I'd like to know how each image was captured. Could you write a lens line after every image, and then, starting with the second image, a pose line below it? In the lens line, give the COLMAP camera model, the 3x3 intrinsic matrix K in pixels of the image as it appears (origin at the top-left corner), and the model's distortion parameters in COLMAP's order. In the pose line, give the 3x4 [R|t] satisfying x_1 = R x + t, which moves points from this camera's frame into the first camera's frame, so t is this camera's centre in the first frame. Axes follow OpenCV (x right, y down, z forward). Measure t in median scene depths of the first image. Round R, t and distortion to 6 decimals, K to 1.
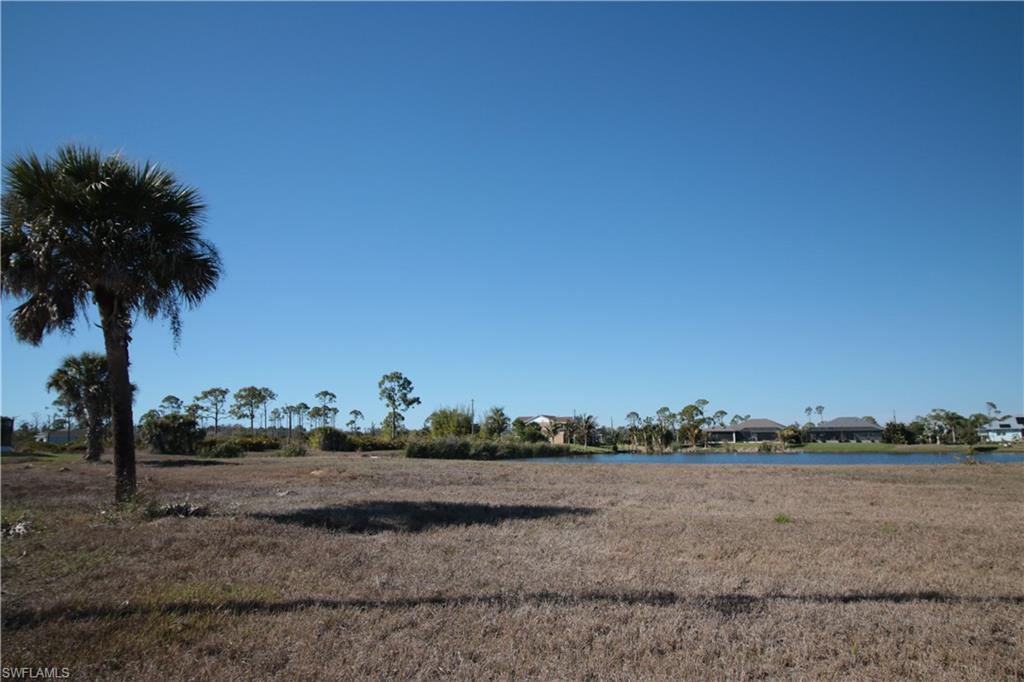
lens RADIAL K [[658.2, 0, 510.2], [0, 658.2, 338.8], [0, 0, 1]] dist [0.014159, -0.014719]
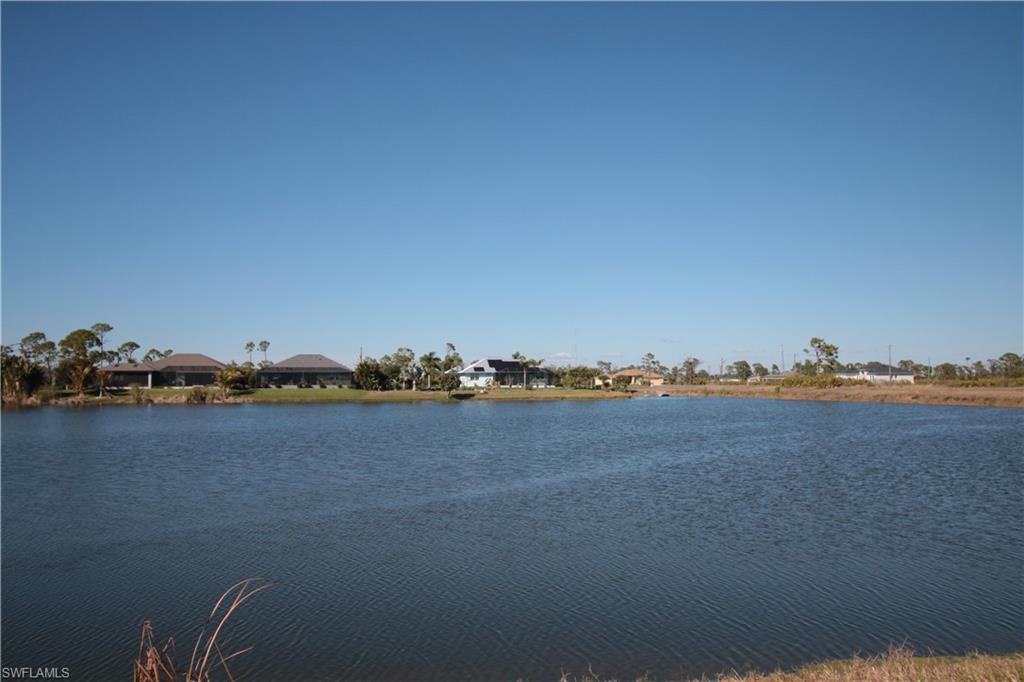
lens RADIAL K [[805.8, 0, 507.4], [0, 805.8, 332.7], [0, 0, 1]] dist [0.014730, -0.014969]
pose [[0.734291, 0.046729, 0.677225, 0.193497], [-0.106766, 0.993162, 0.047234, 0.092849], [-0.670387, -0.106988, 0.734258, 0.623153]]
